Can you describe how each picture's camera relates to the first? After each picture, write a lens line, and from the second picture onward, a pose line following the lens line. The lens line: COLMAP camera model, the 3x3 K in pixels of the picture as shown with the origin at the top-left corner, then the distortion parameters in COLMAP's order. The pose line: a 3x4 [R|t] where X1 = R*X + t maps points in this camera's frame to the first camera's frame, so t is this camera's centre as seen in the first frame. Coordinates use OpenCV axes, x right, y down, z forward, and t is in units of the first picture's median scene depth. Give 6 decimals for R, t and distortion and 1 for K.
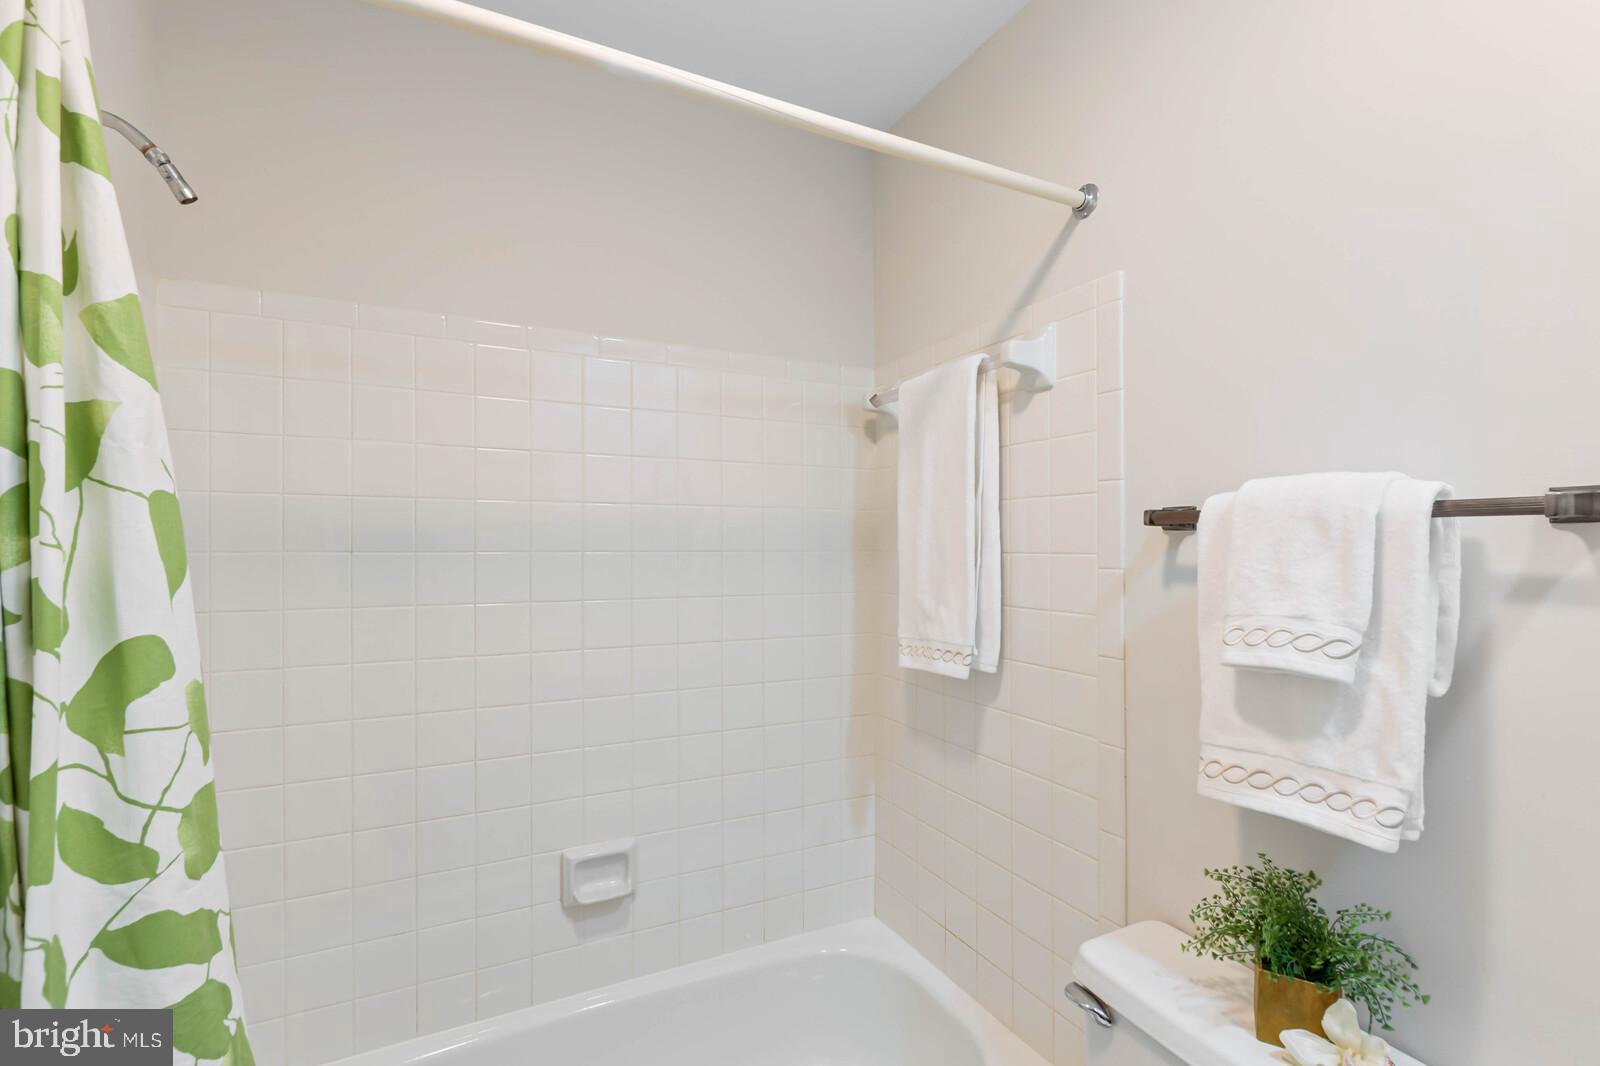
lens RADIAL K [[701.0, 0, 791.7], [0, 701.0, 548.9], [0, 0, 1]] dist [-0.008673, 0.000916]
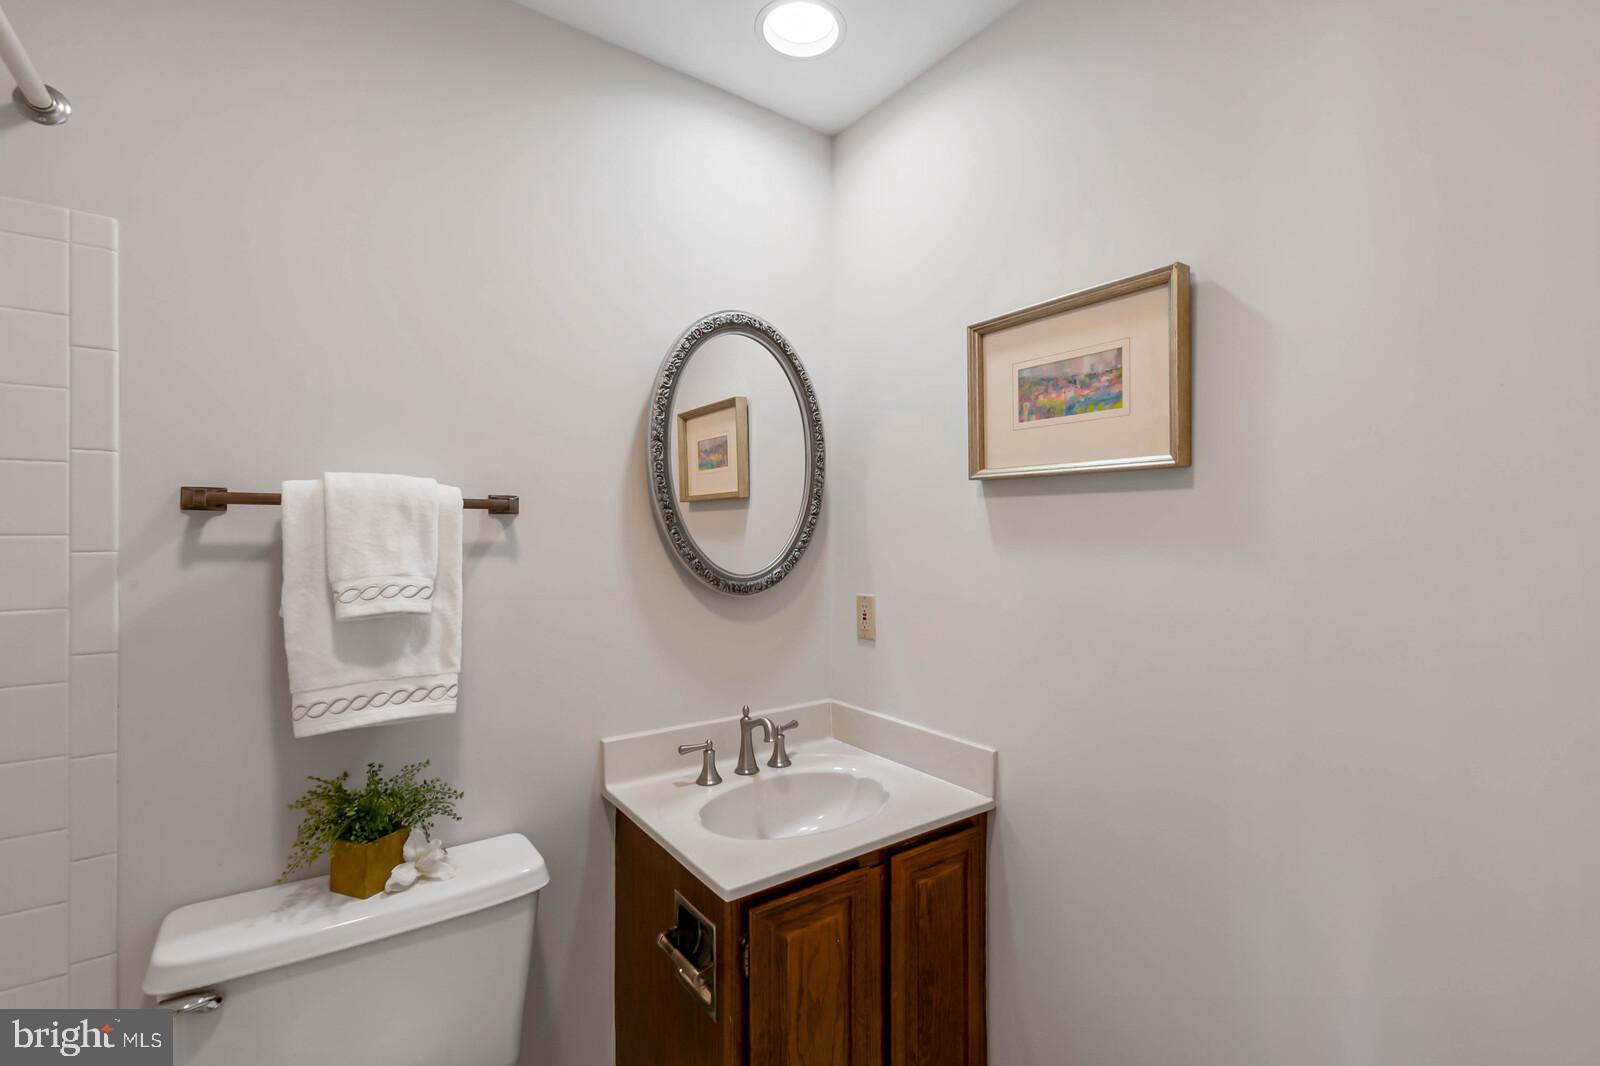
lens RADIAL K [[701.0, 0, 798.7], [0, 701.0, 530.9], [0, 0, 1]] dist [-0.008673, 0.000916]
pose [[-0.142394, 0.001404, 0.989809, -0.782945], [0.007510, 0.999972, -0.000338, 0.014505], [-0.989782, 0.007386, -0.142401, 0.381148]]
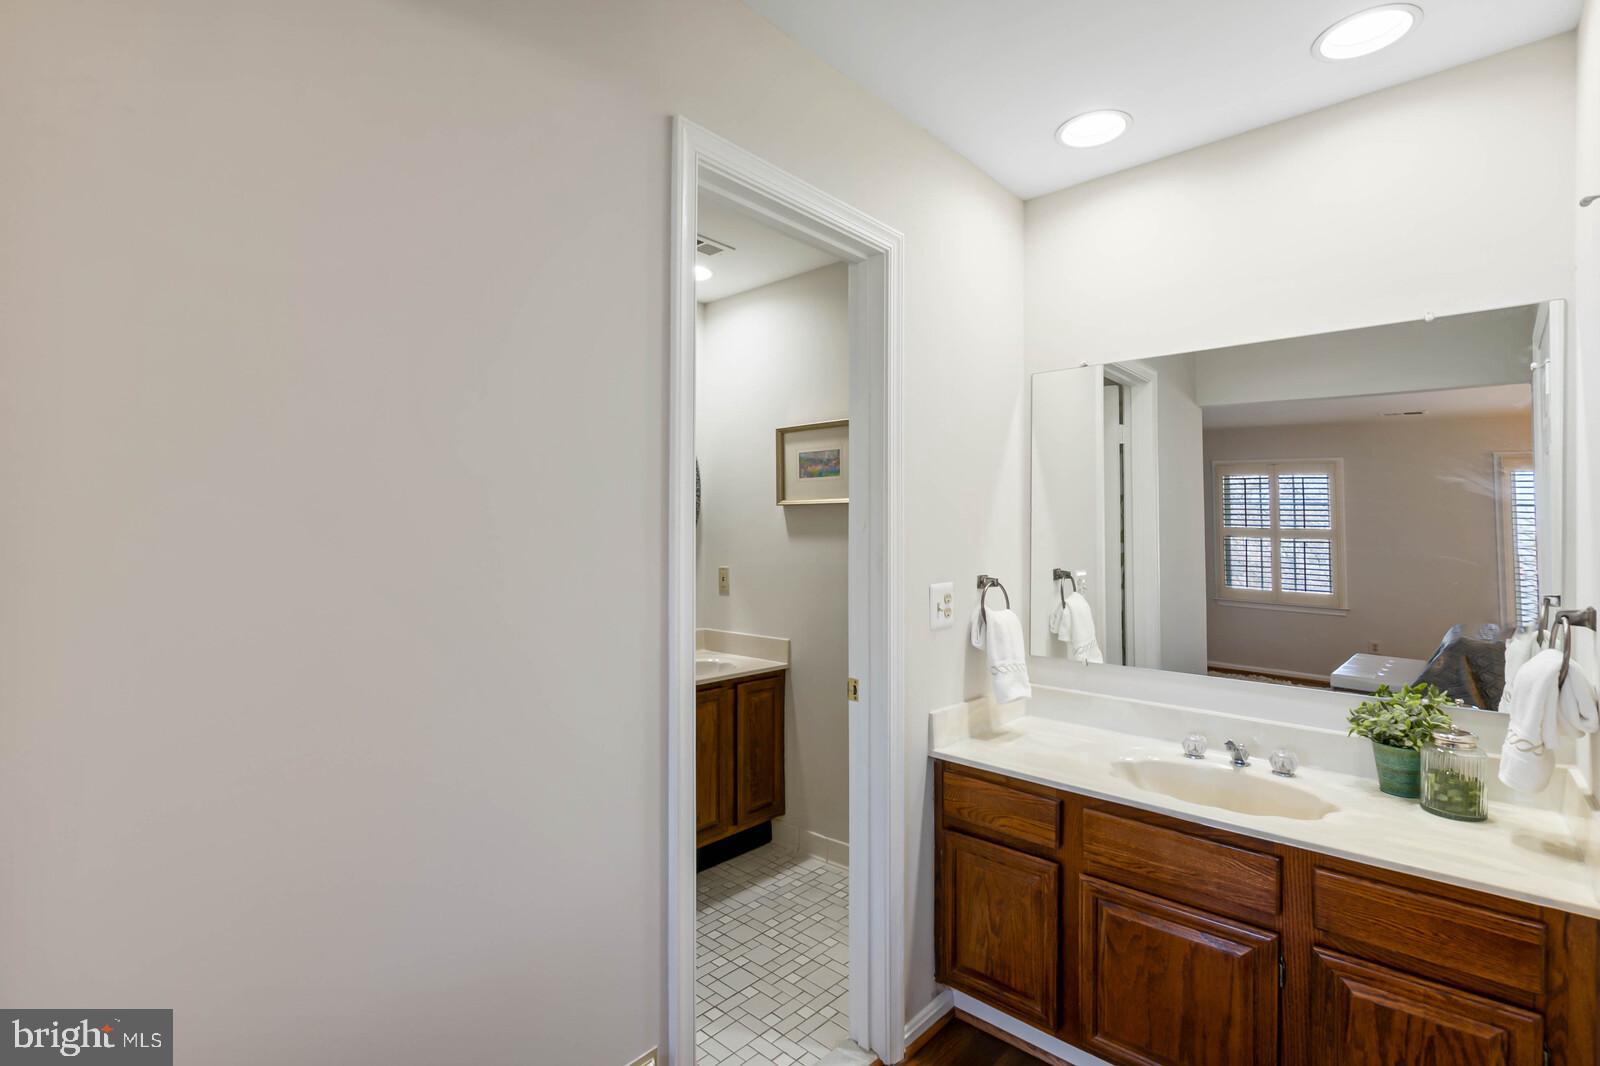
lens RADIAL K [[738.8, 0, 803.7], [0, 738.8, 535.8], [0, 0, 1]] dist [-0.001804, -0.000228]
pose [[-0.355991, 0.009897, 0.934437, -2.493036], [0.006710, 0.999945, -0.008035, 0.067190], [-0.934465, 0.003410, -0.356038, 0.865742]]
